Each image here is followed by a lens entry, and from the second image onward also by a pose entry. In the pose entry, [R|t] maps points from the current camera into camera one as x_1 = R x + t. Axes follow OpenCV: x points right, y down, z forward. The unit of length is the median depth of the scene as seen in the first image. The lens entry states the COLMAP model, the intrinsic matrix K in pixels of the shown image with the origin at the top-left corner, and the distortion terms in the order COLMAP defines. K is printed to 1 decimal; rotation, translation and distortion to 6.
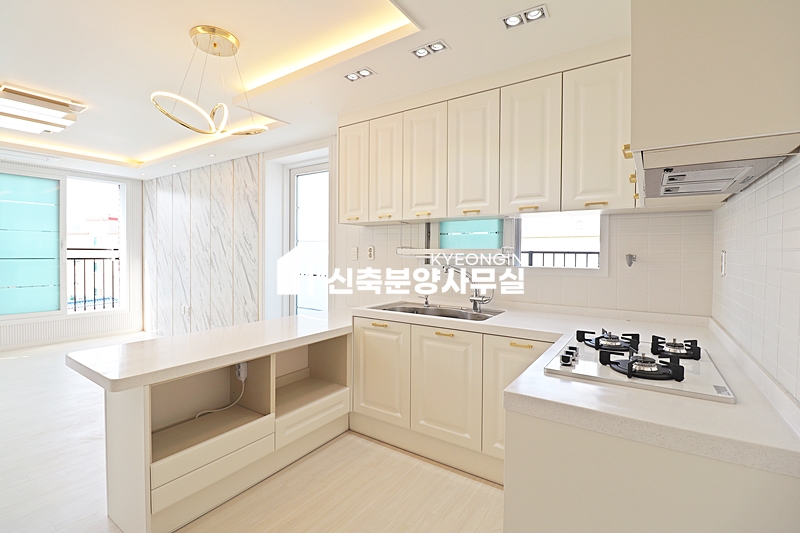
lens RADIAL K [[369.3, 0, 400.5], [0, 369.3, 258.3], [0, 0, 1]] dist [0.002200, -0.014214]
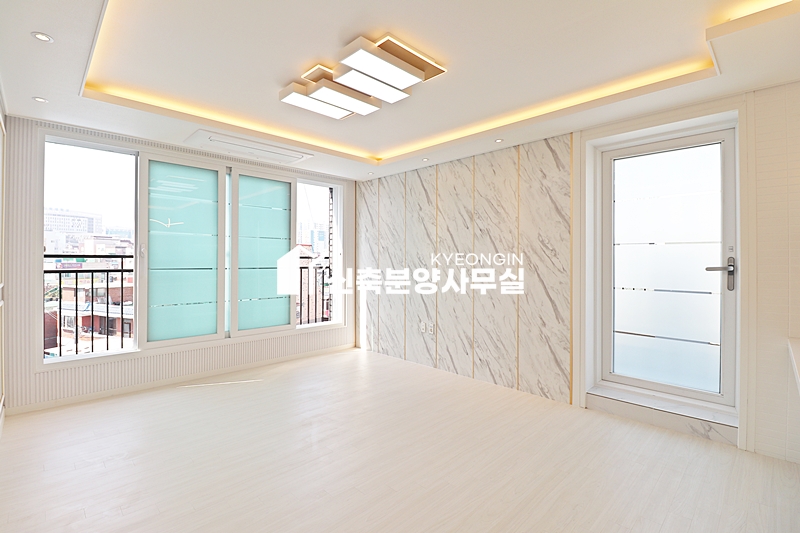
lens RADIAL K [[369.3, 0, 400.5], [0, 369.3, 258.3], [0, 0, 1]] dist [0.002200, -0.014214]
pose [[0.981917, -0.006457, -0.189203, -0.588841], [0.002676, 0.999792, -0.020237, -0.004624], [0.189295, 0.019365, 0.981729, 0.172061]]
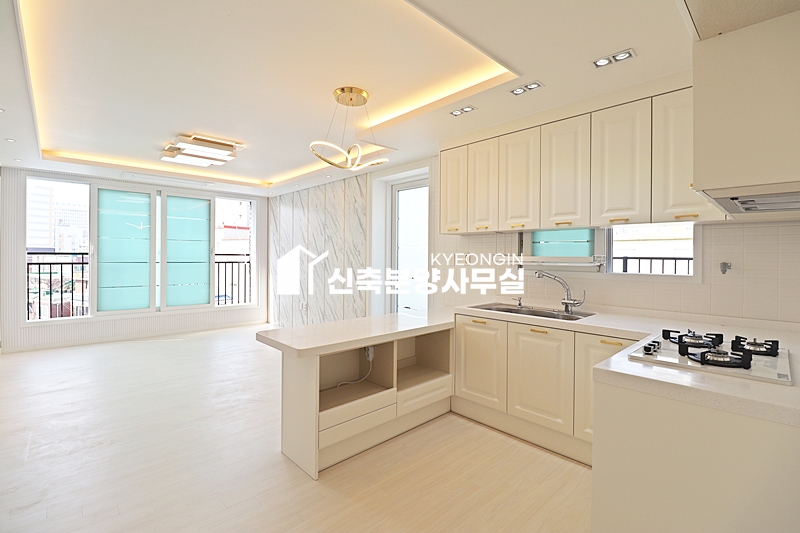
lens RADIAL K [[369.3, 0, 400.5], [0, 369.3, 258.3], [0, 0, 1]] dist [0.002200, -0.014214]
pose [[0.976660, 0.001717, -0.214783, -0.028310], [-0.003688, 0.999955, -0.008779, -0.005180], [0.214758, 0.009366, 0.976622, -0.113394]]
